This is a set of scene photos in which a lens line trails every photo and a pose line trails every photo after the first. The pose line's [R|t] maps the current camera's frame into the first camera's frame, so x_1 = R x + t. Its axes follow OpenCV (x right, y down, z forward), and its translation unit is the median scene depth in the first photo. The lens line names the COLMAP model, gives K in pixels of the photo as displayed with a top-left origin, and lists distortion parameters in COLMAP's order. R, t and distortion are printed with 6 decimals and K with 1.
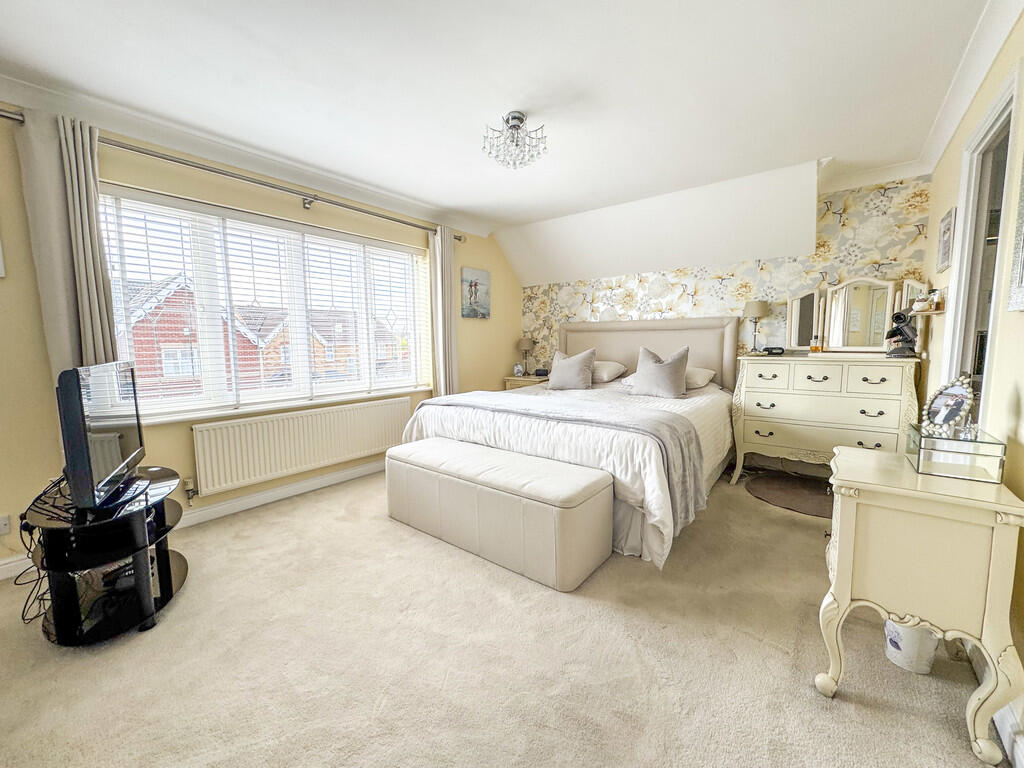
lens RADIAL K [[413.5, 0, 509.8], [0, 413.5, 385.4], [0, 0, 1]] dist [0.002097, -0.000003]
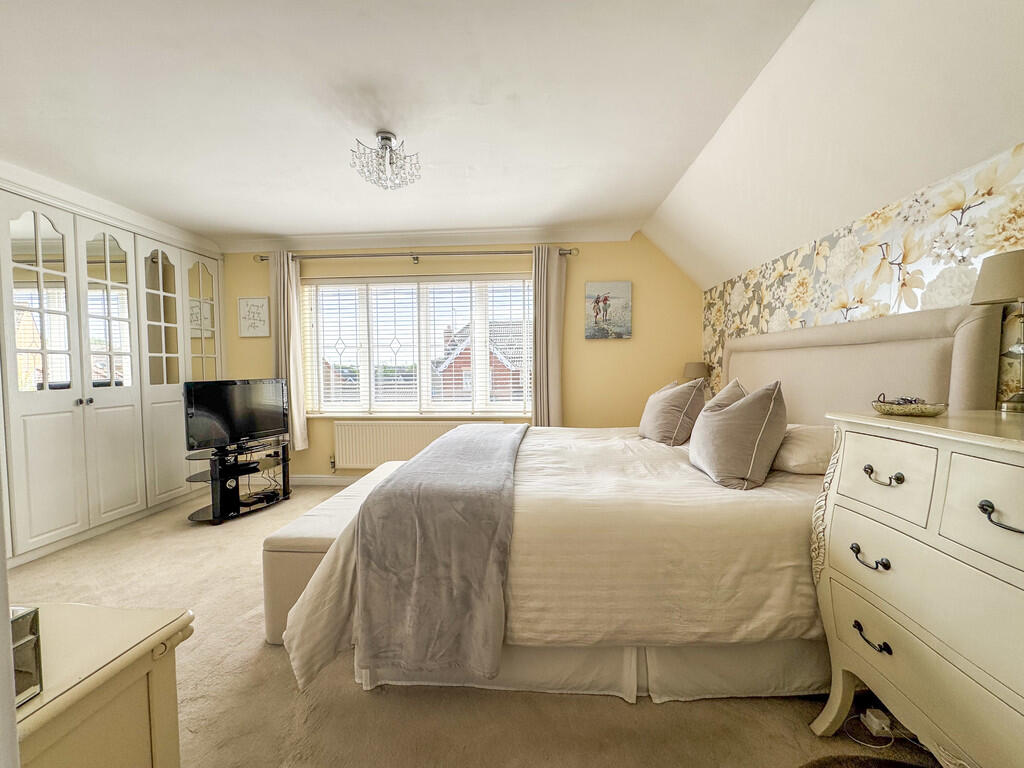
lens RADIAL K [[413.5, 0, 509.9], [0, 413.5, 380.5], [0, 0, 1]] dist [0.002097, -0.000003]
pose [[0.559778, 0.032686, -0.827998, 0.575162], [-0.086333, 0.996084, -0.019044, -0.052650], [0.824133, 0.082144, 0.560408, 0.429125]]
